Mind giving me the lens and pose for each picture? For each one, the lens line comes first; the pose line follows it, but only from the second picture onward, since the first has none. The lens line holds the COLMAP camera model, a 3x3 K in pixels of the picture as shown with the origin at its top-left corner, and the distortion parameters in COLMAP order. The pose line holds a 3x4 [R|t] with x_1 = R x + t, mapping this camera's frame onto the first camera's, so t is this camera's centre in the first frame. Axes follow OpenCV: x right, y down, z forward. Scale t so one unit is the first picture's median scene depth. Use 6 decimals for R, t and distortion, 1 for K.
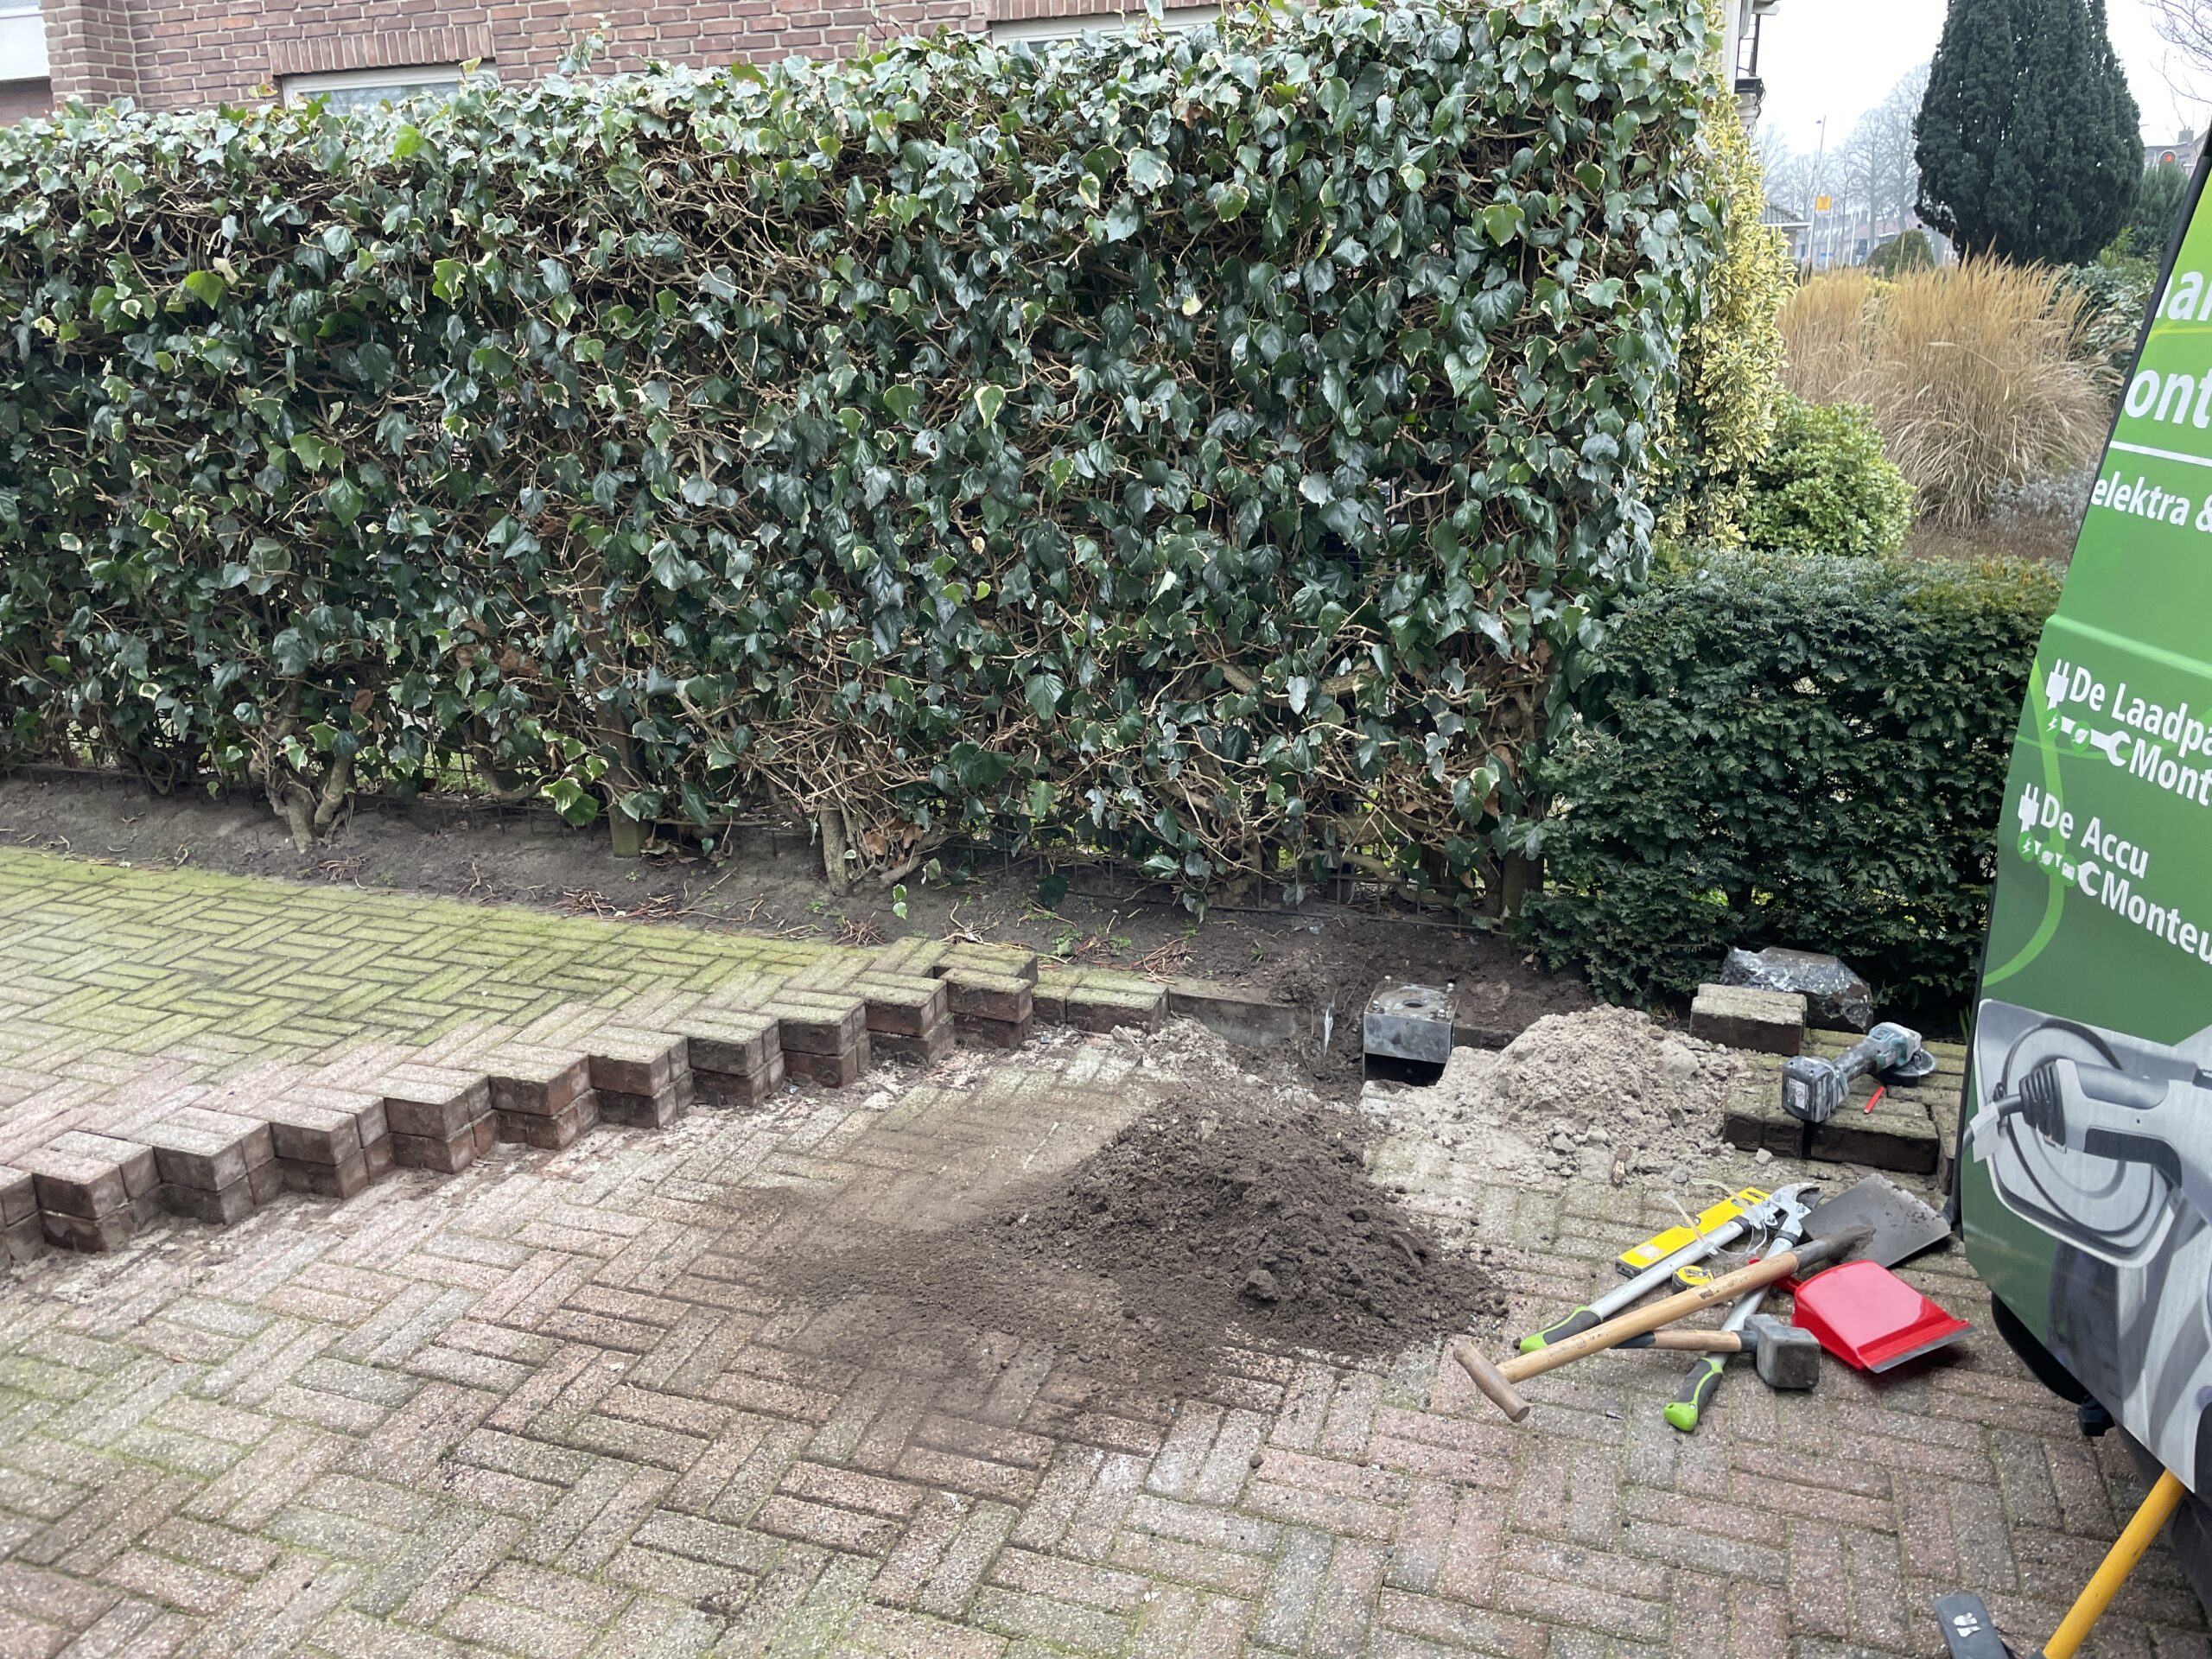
lens RADIAL K [[1690.6, 0, 1109.9], [0, 1690.6, 832.7], [0, 0, 1]] dist [0.090465, -0.113345]
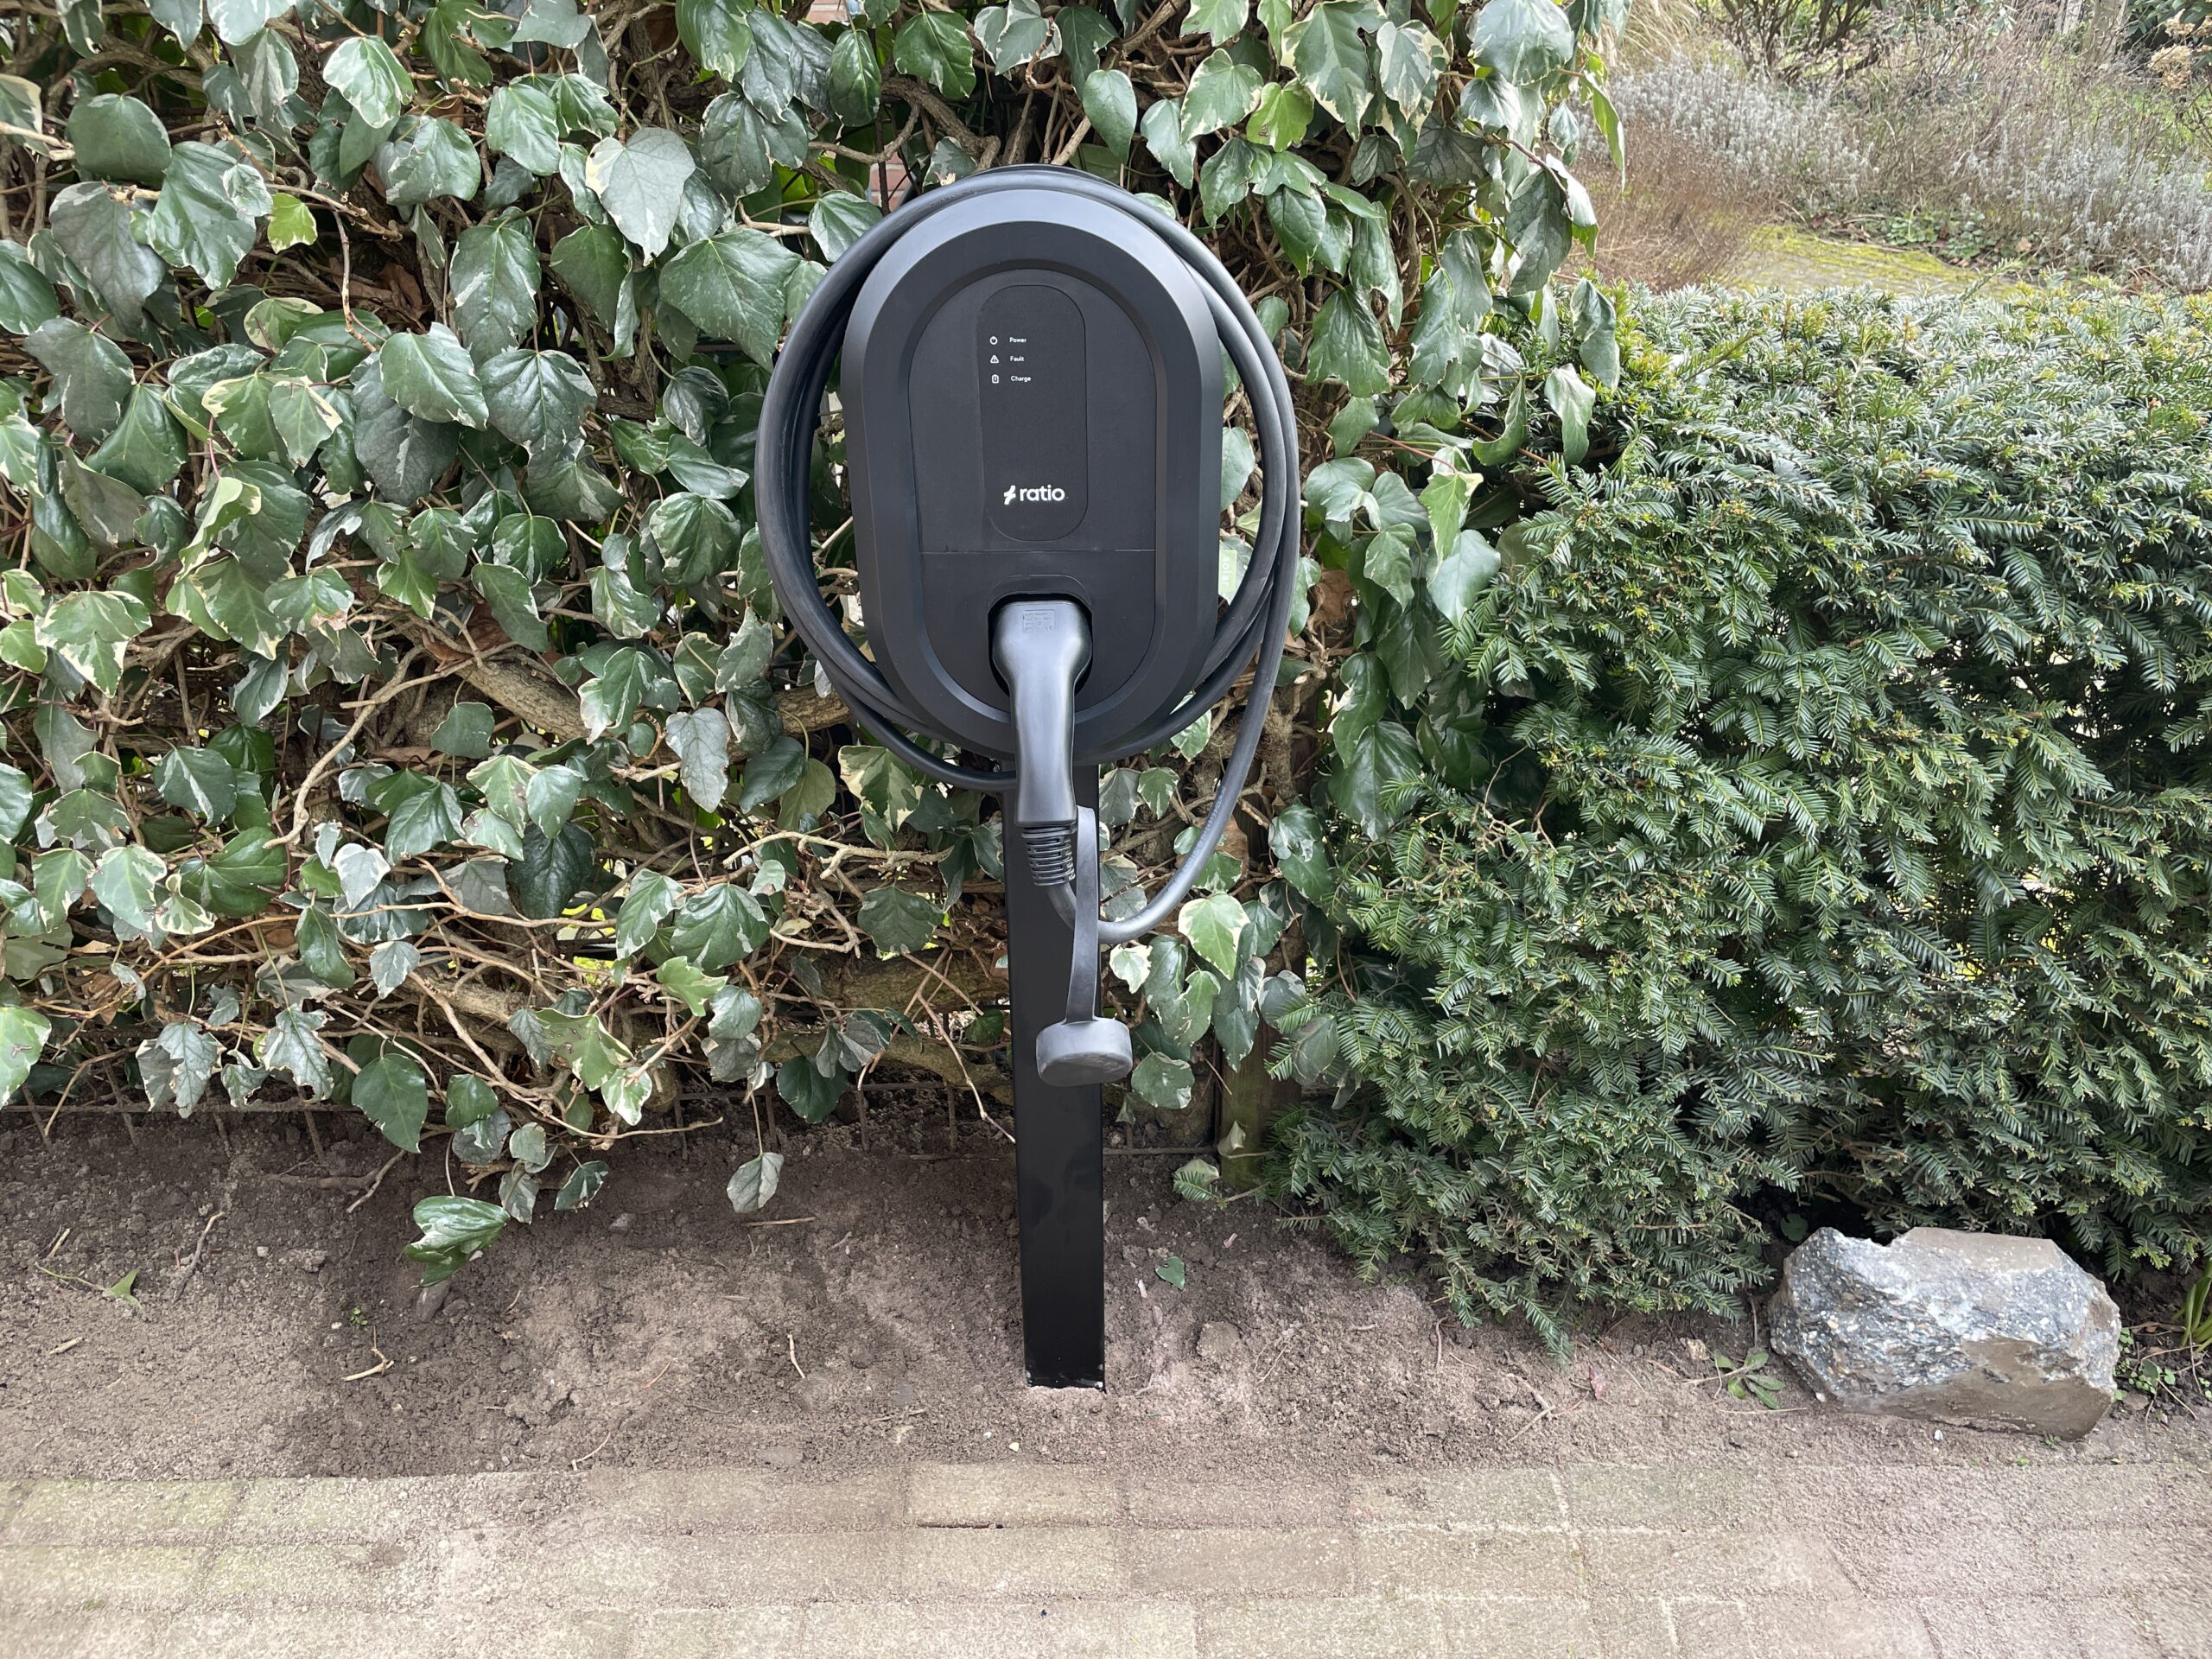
lens RADIAL K [[1690.6, 0, 1091.2], [0, 1690.6, 827.7], [0, 0, 1]] dist [0.090465, -0.113345]
pose [[0.943003, -0.159673, 0.291977, 0.086213], [0.091897, 0.968203, 0.232676, -0.156432], [-0.319845, -0.192582, 0.927691, 0.672242]]
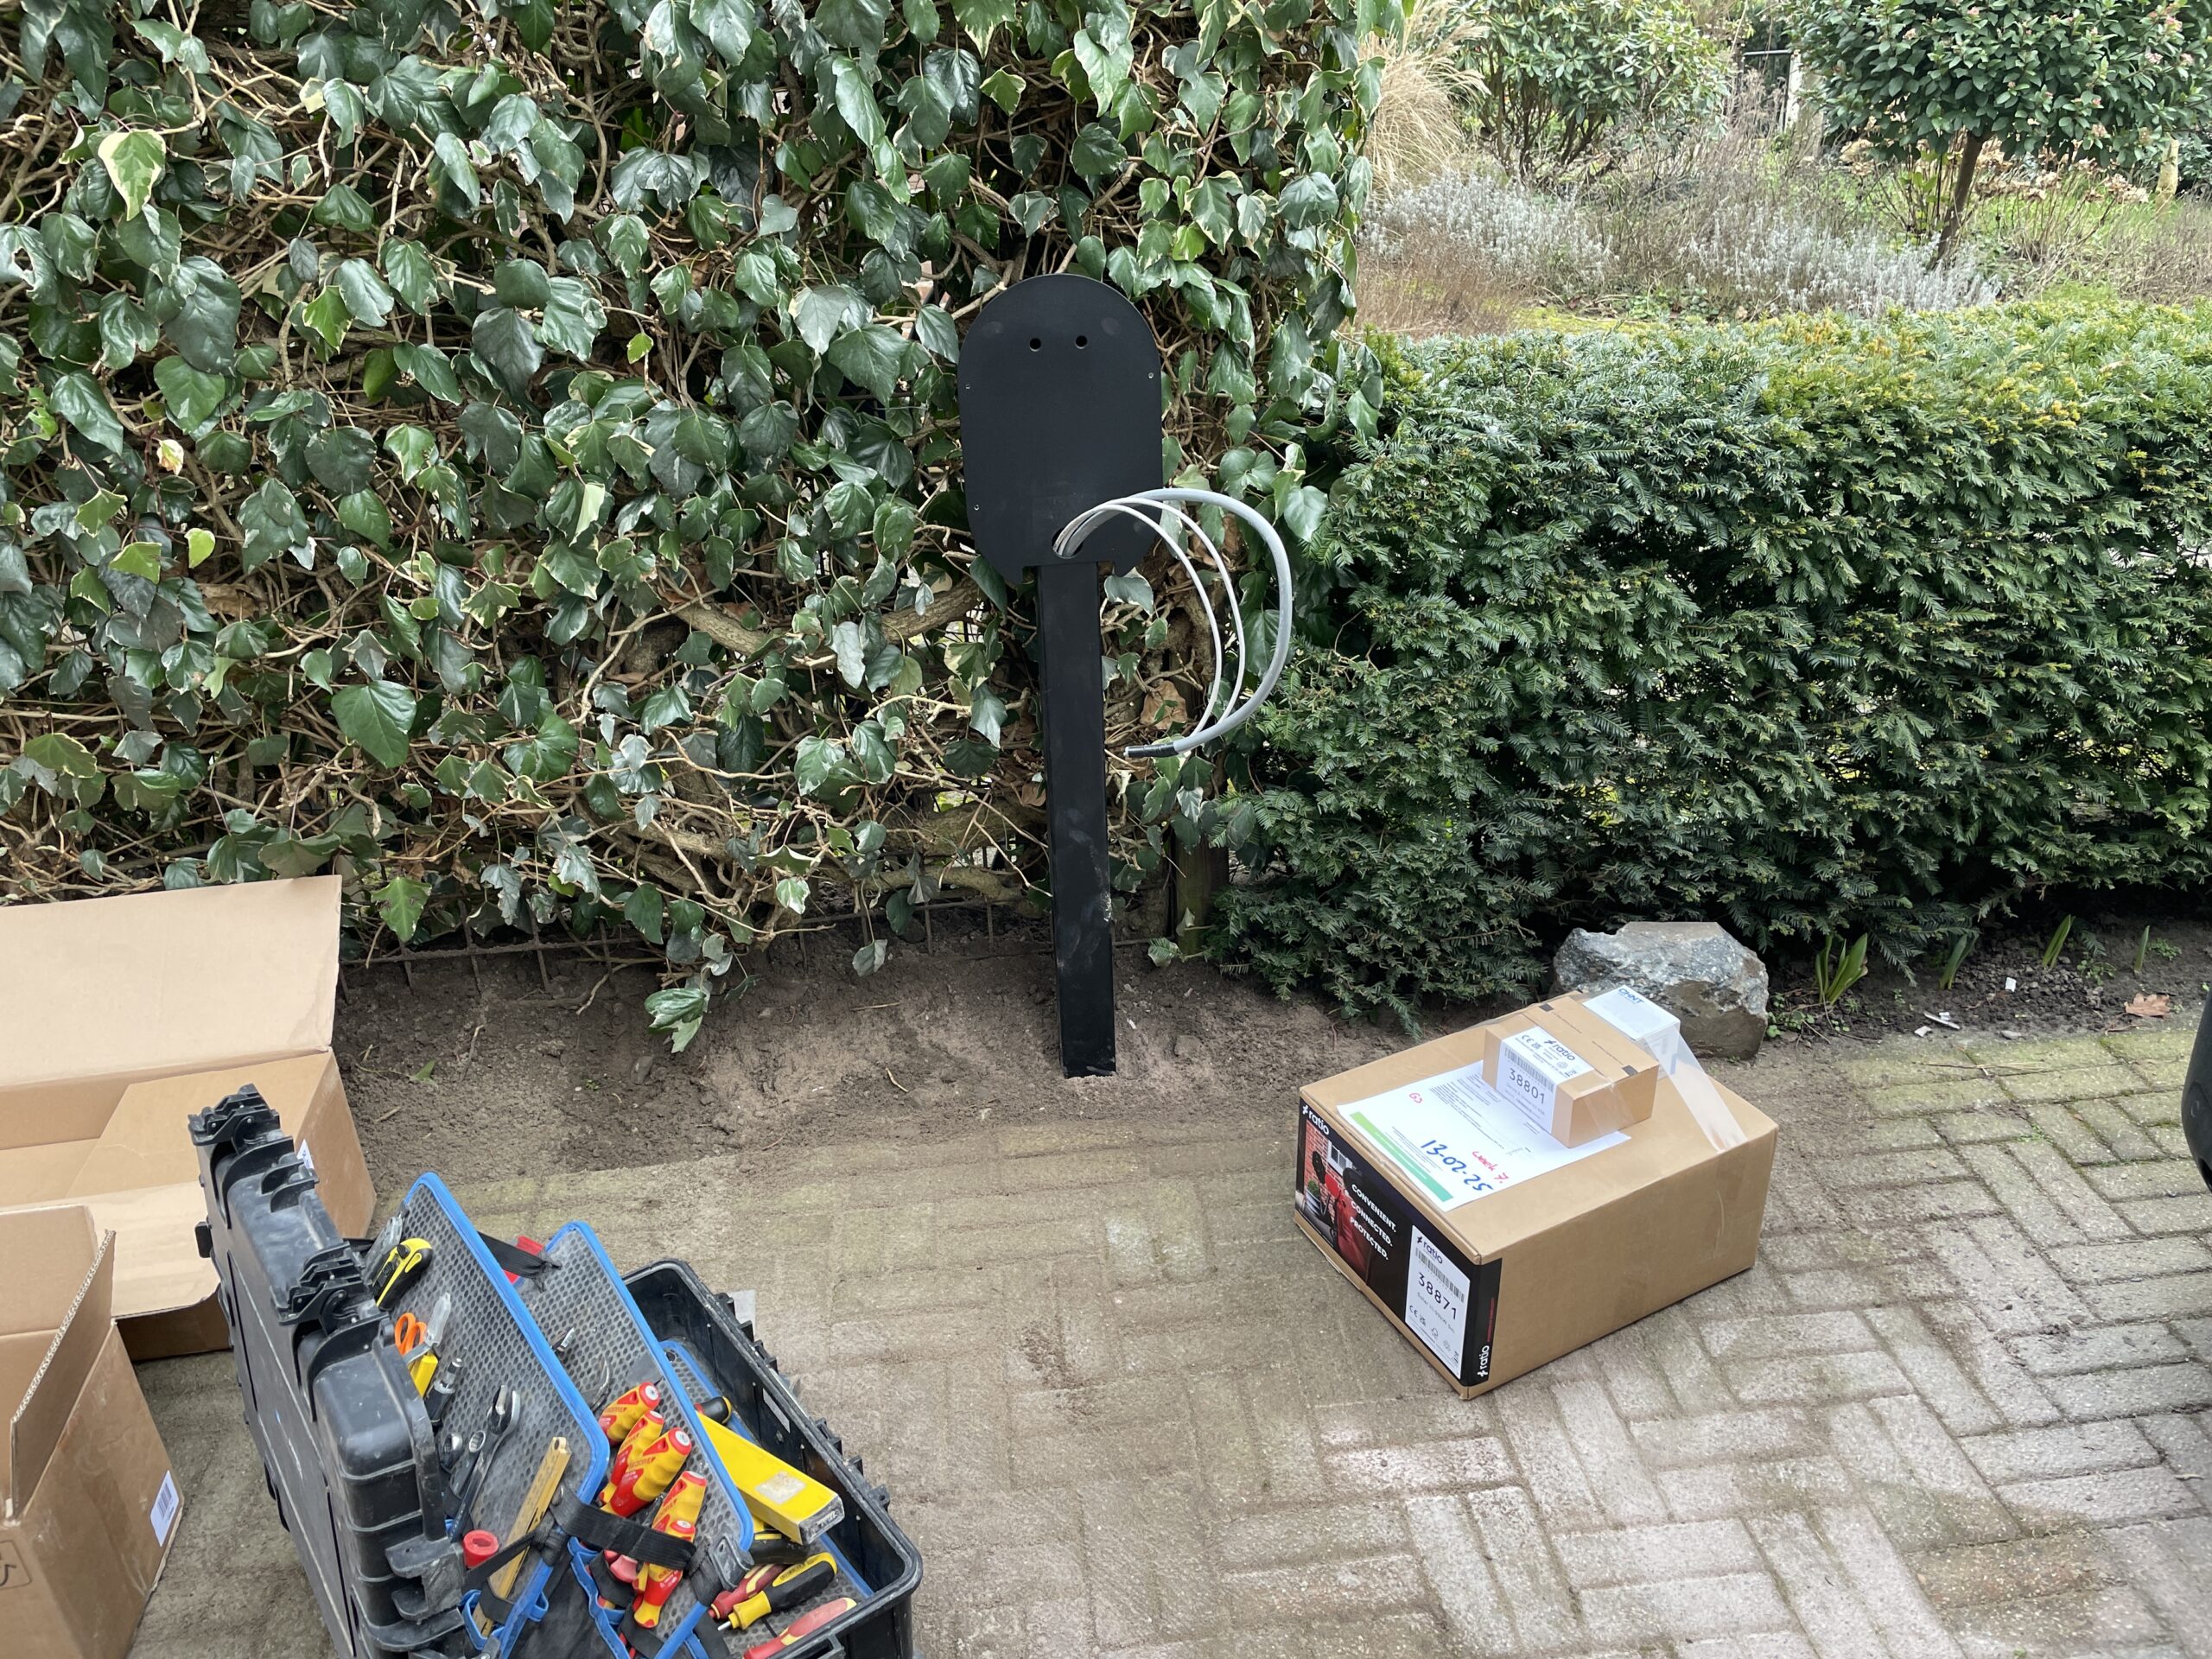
lens RADIAL K [[1690.6, 0, 1069.2], [0, 1690.6, 808.2], [0, 0, 1]] dist [0.090465, -0.113345]
pose [[0.907376, -0.201527, 0.368856, -0.049555], [0.146524, 0.974174, 0.171803, -0.127324], [-0.393953, -0.101844, 0.913471, 0.460698]]
